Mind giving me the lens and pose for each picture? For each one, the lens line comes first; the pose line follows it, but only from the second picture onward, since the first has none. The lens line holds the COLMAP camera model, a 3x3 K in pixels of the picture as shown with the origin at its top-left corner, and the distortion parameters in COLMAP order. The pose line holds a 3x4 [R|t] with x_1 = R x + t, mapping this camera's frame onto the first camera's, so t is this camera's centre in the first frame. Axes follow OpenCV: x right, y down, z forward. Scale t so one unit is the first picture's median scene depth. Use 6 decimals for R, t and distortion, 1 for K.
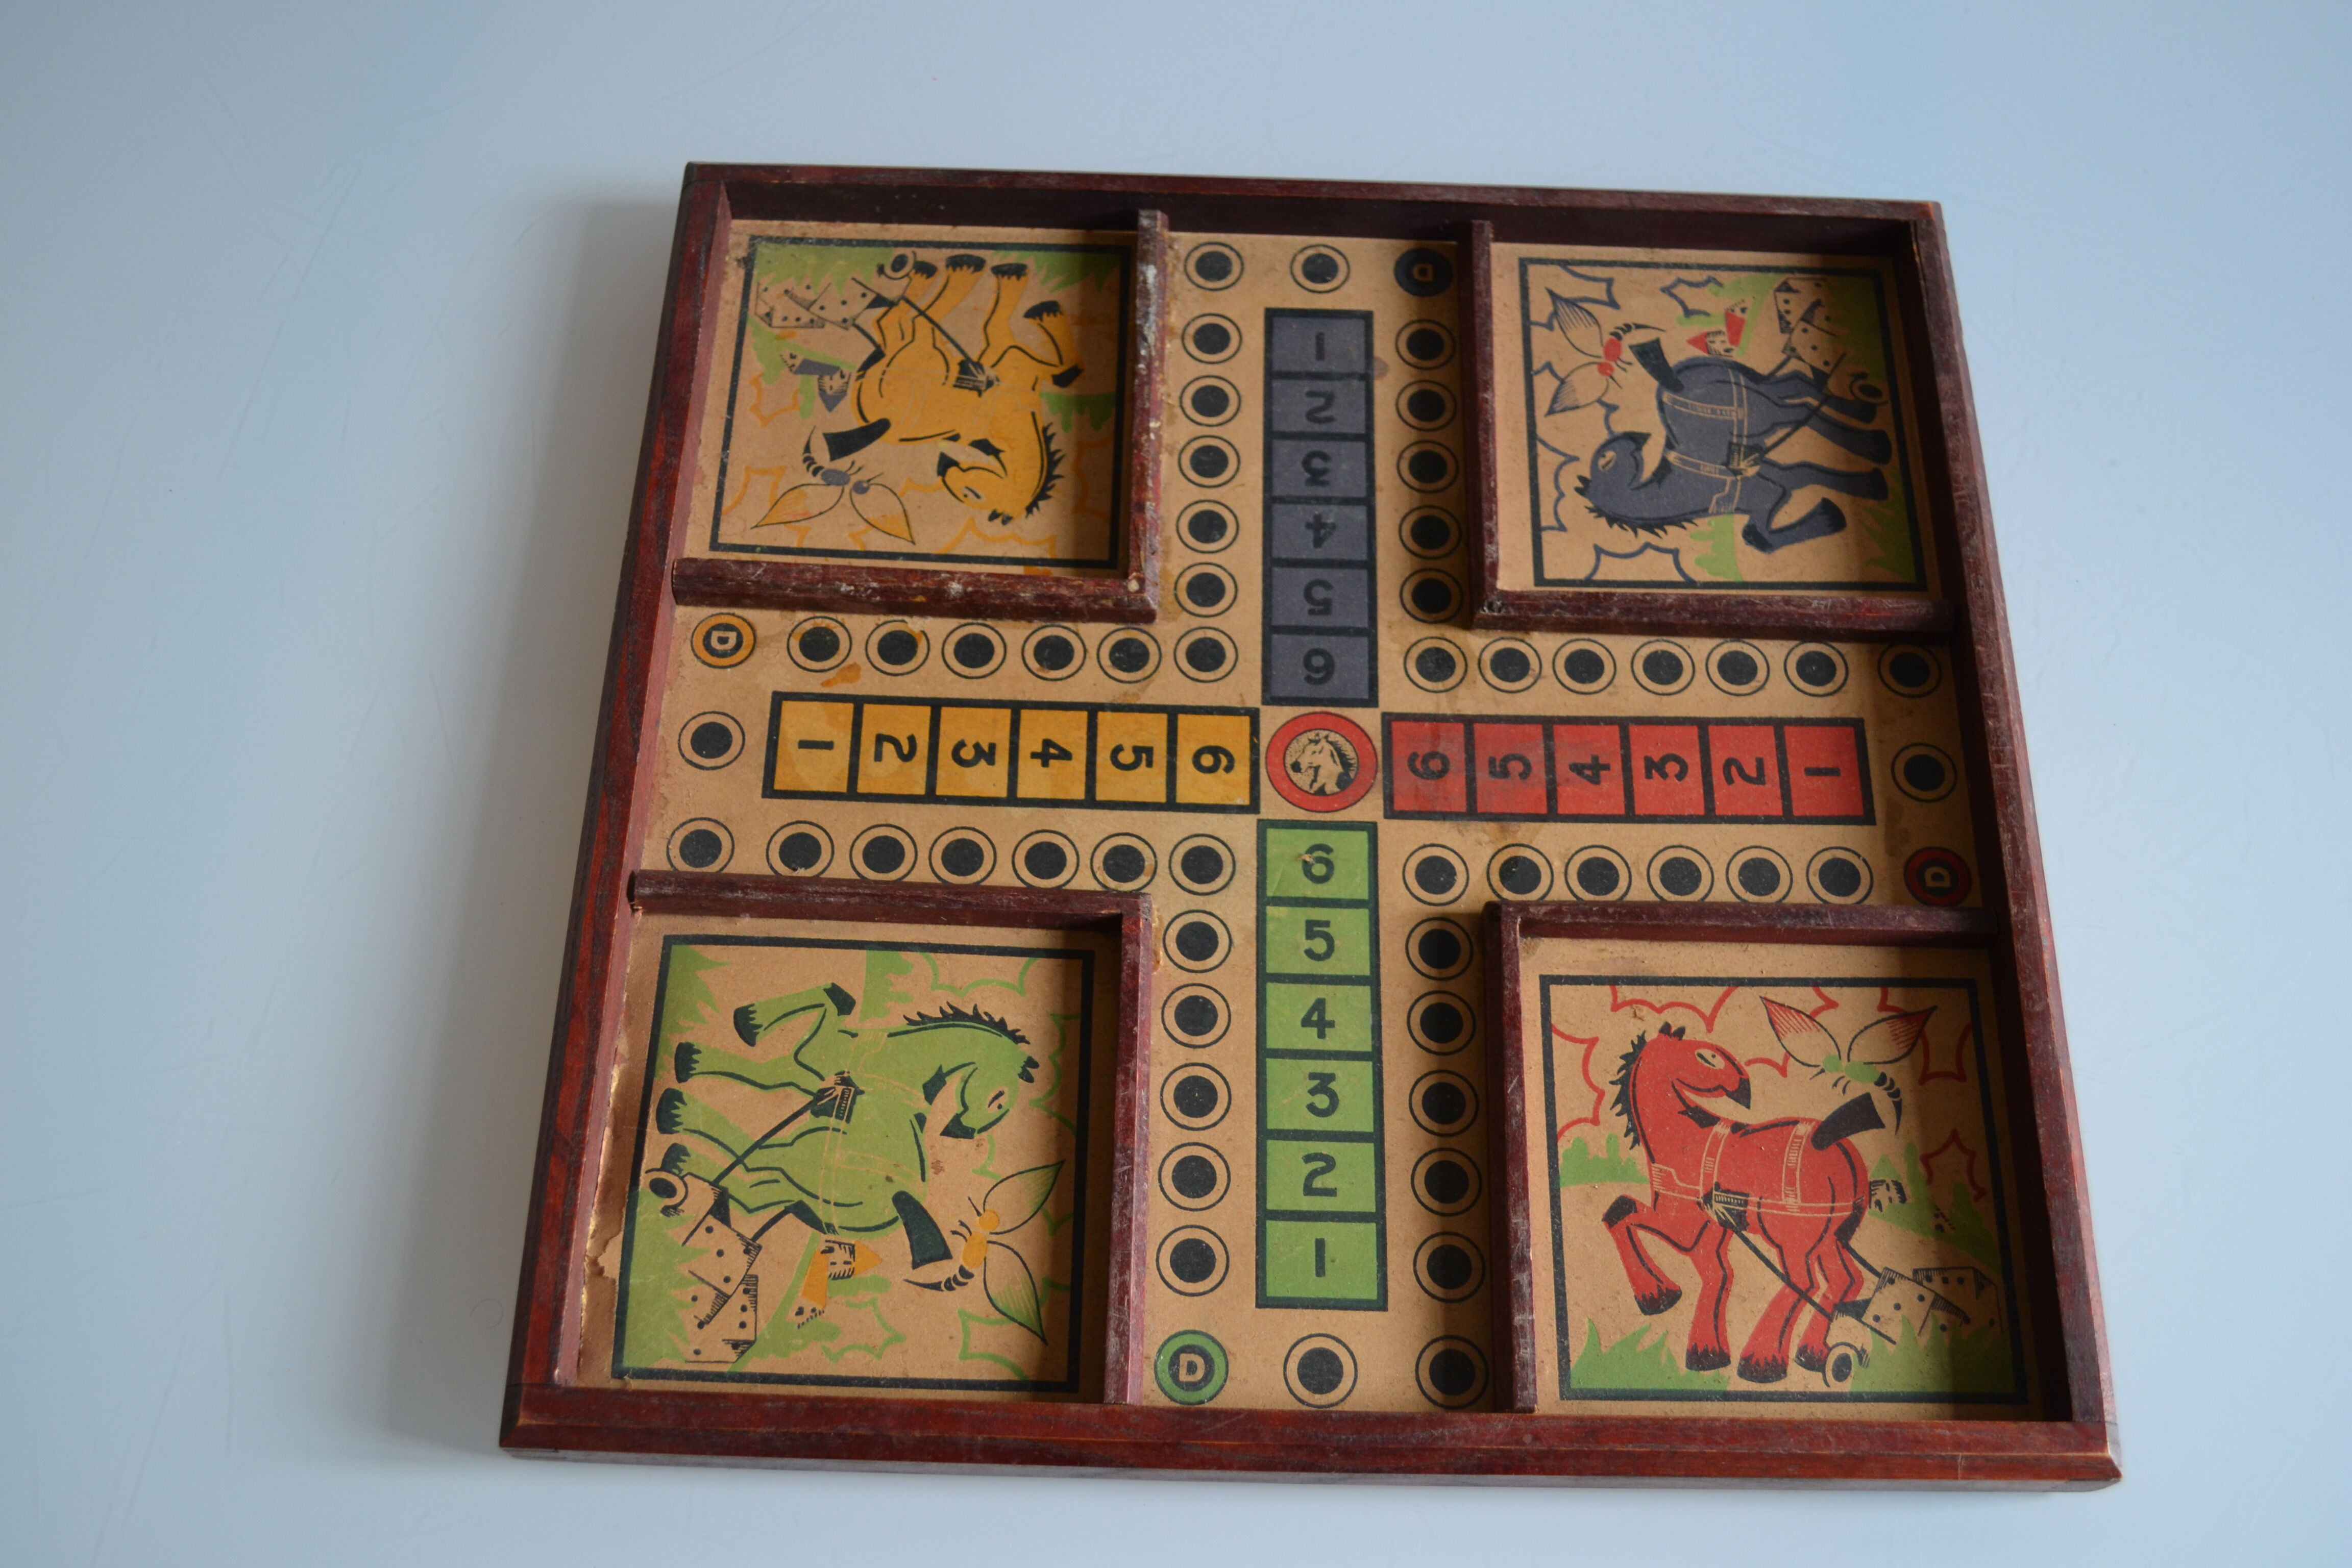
lens RADIAL K [[2357.5, 0, 1190.5], [0, 2357.5, 783.2], [0, 0, 1]] dist [-0.059535, 0.000000]
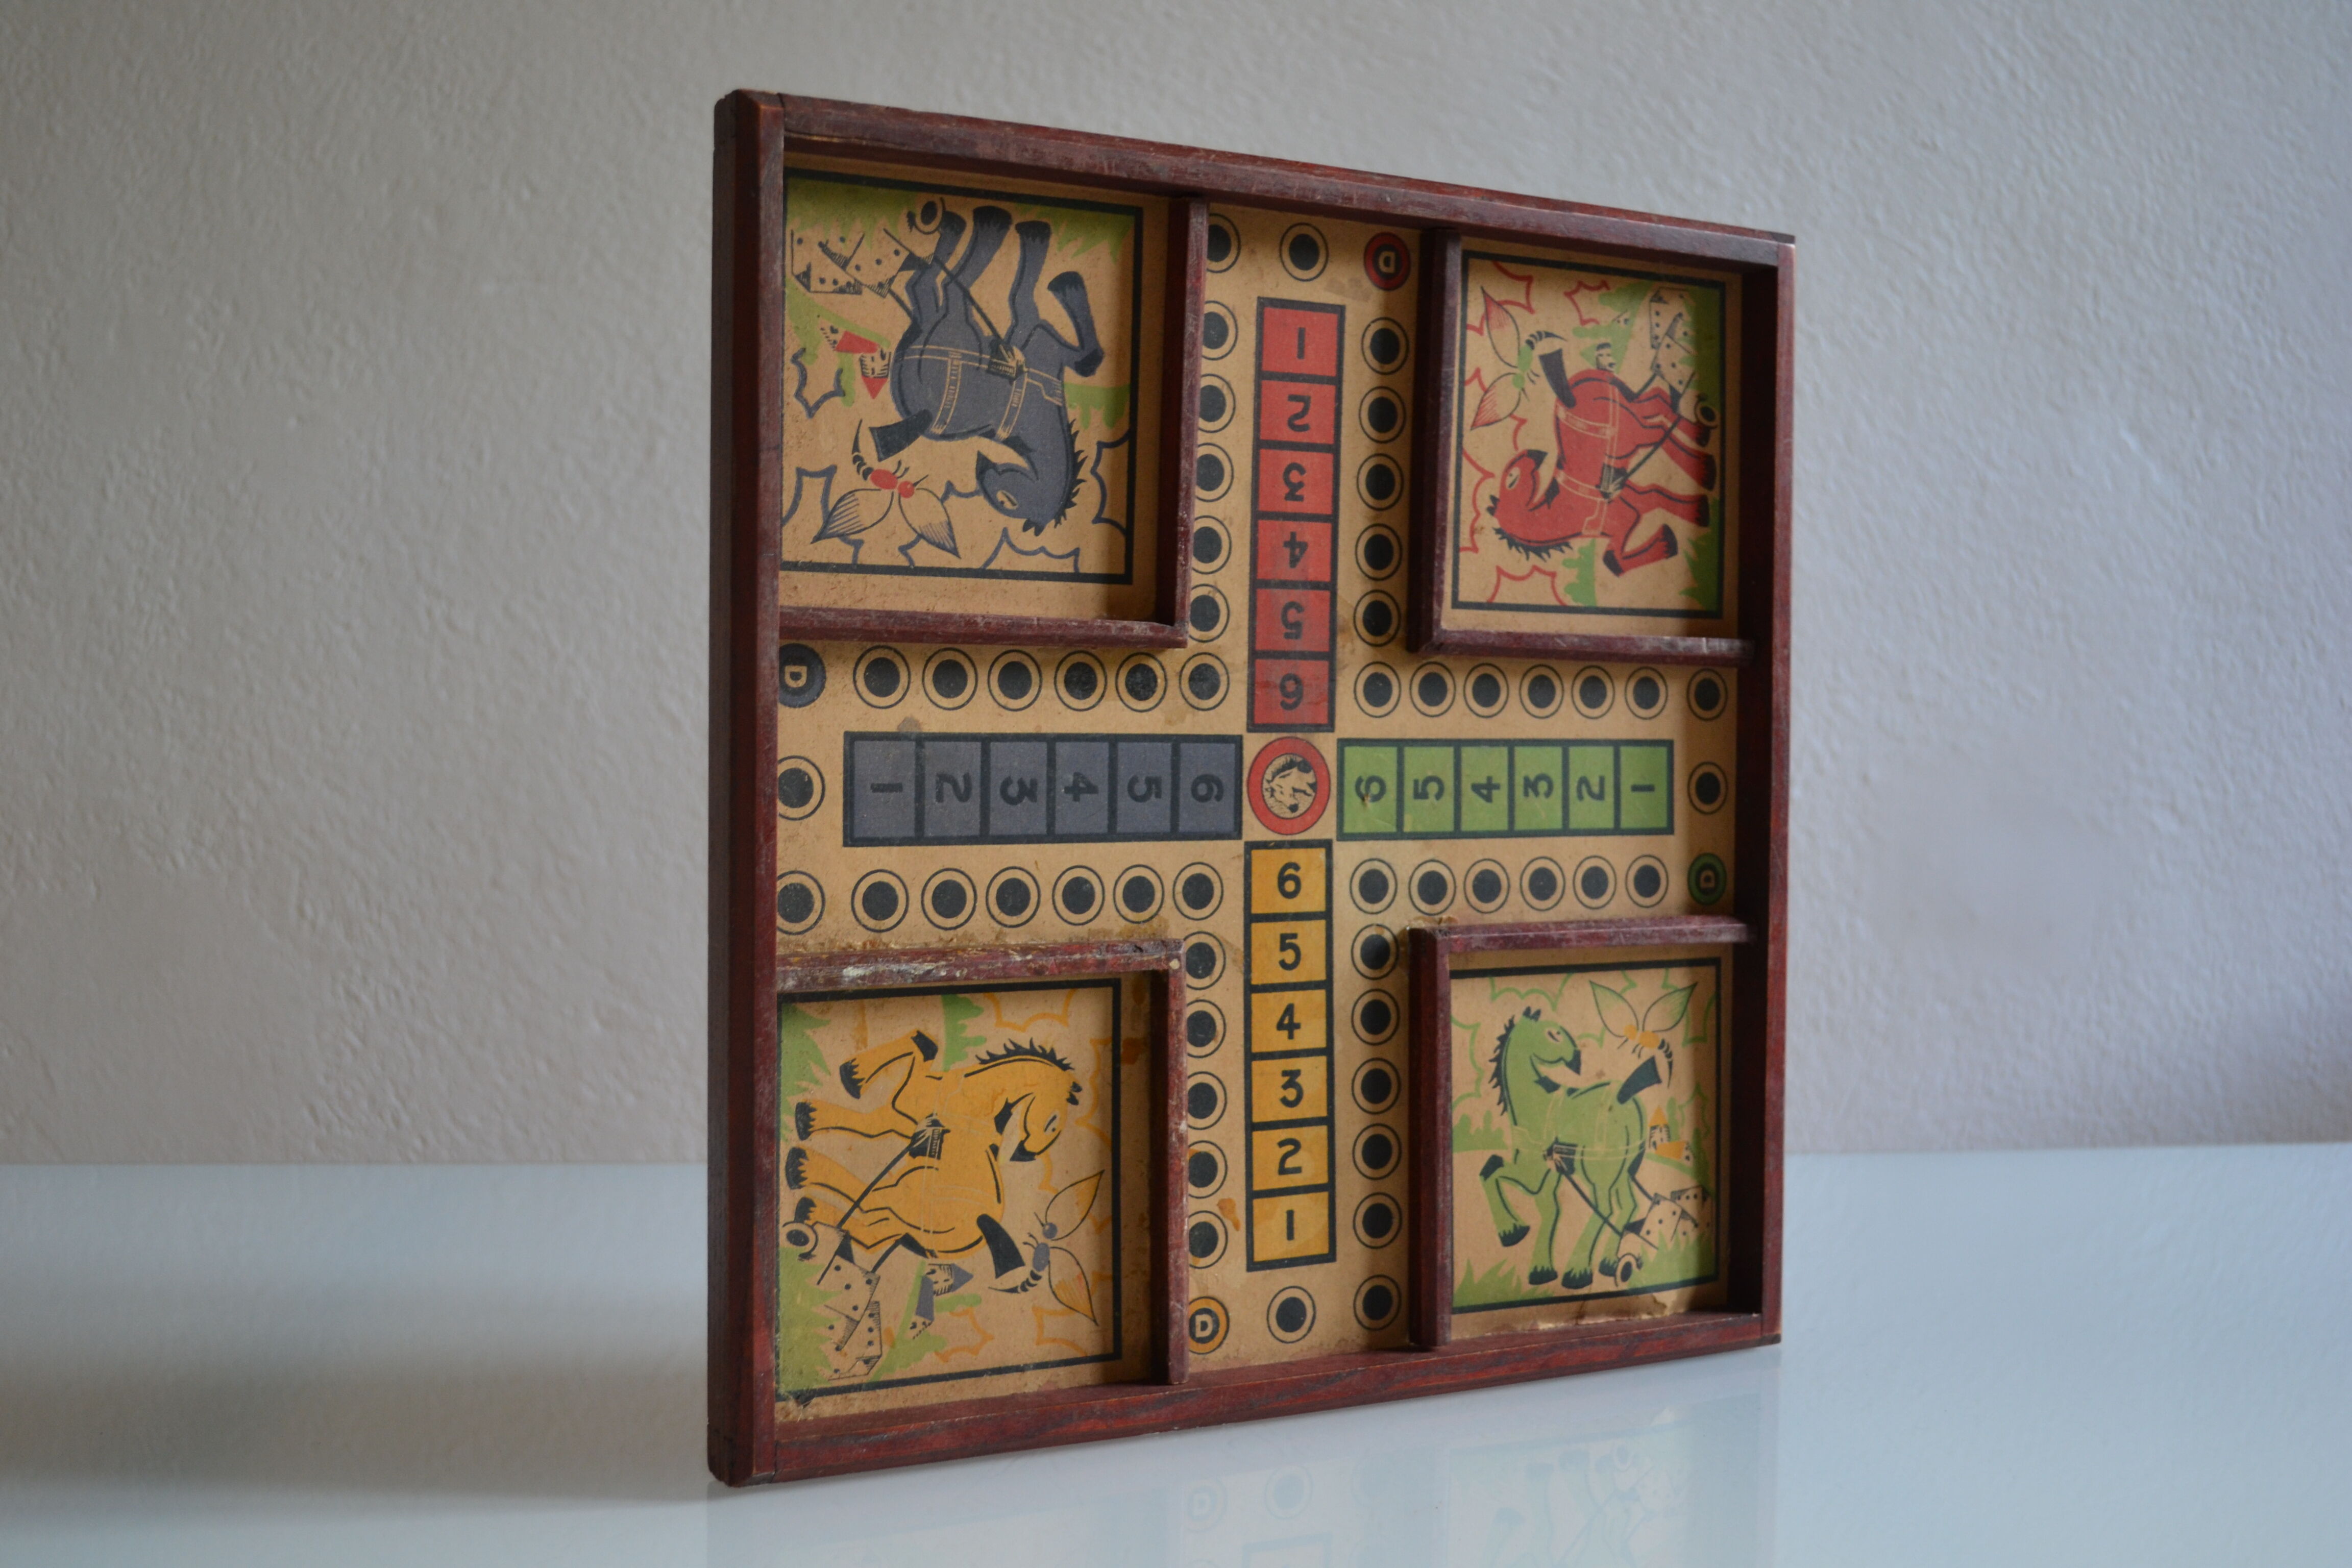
lens RADIAL K [[2537.3, 0, 1173.1], [0, 2537.3, 801.0], [0, 0, 1]] dist [-0.051472, 0.000000]
pose [[0.007473, -0.997745, -0.066700, 0.131505], [0.579974, -0.050012, 0.813099, -1.053640], [-0.814601, -0.044761, 0.578292, 0.338419]]
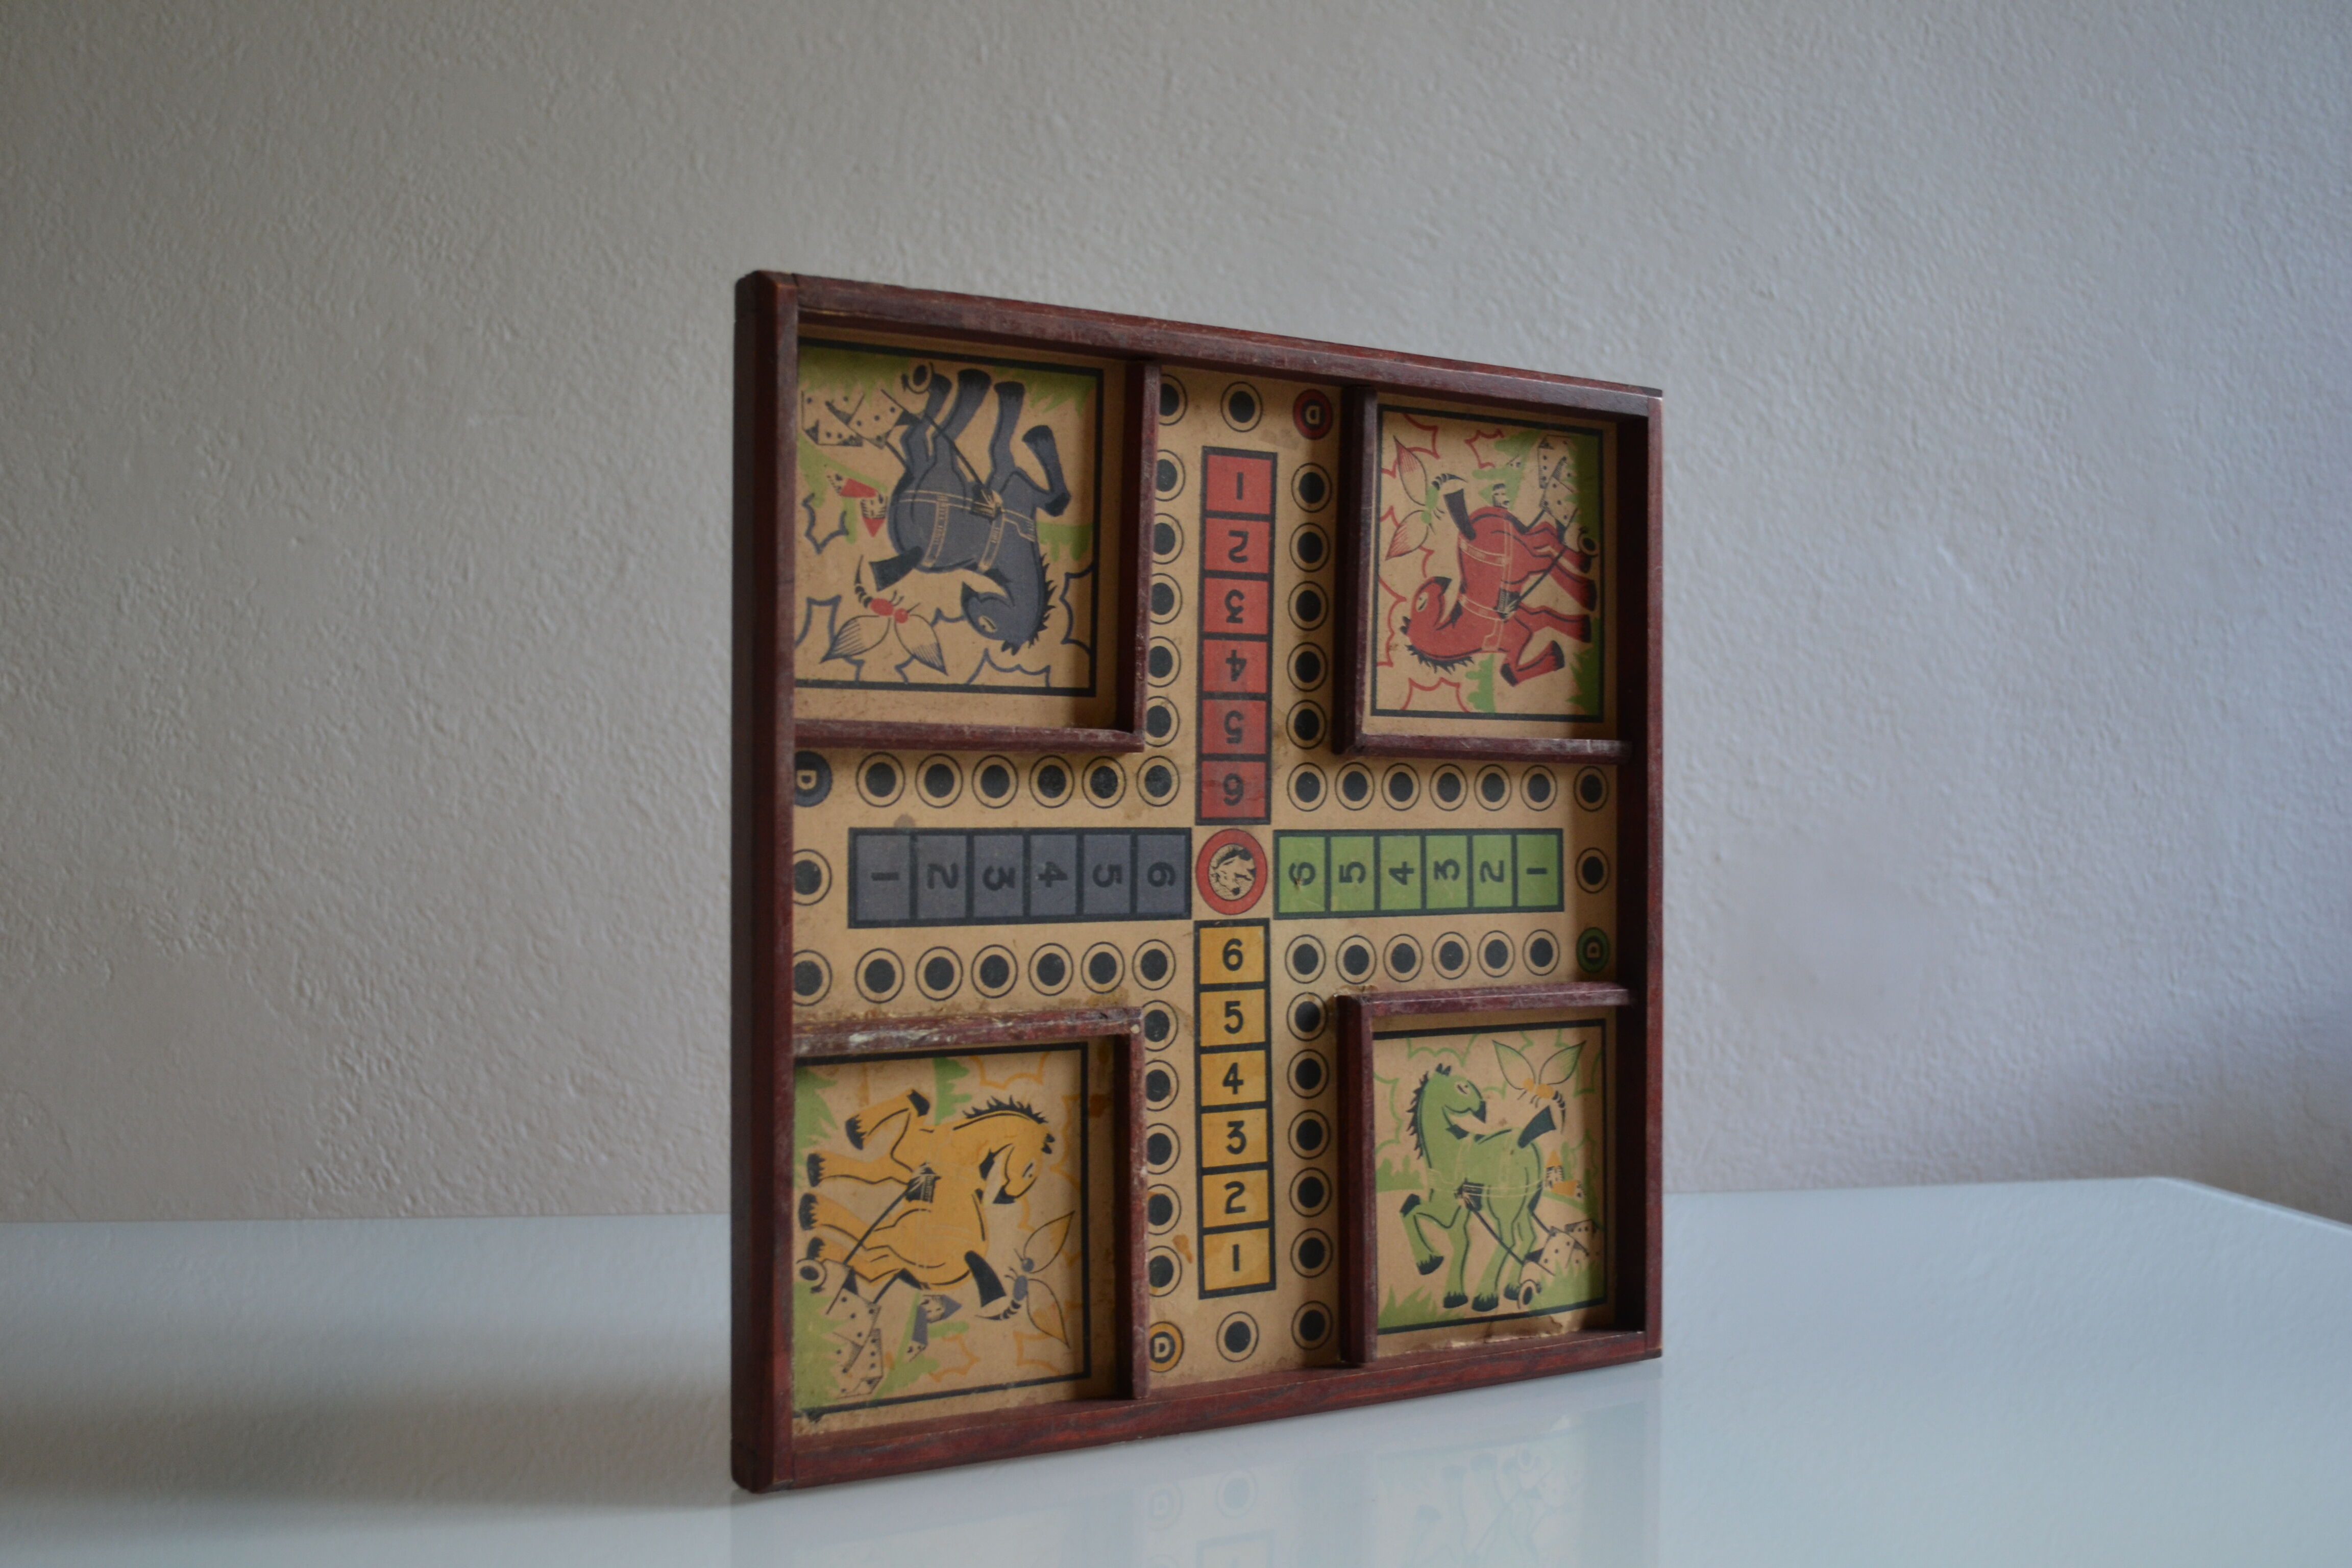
lens RADIAL K [[2357.5, 0, 1170.1], [0, 2357.5, 812.6], [0, 0, 1]] dist [-0.059535, 0.000000]
pose [[0.002878, -0.999273, -0.038021, 0.139527], [0.543726, -0.030346, 0.838714, -1.133825], [-0.839258, -0.023087, 0.543243, 0.324535]]
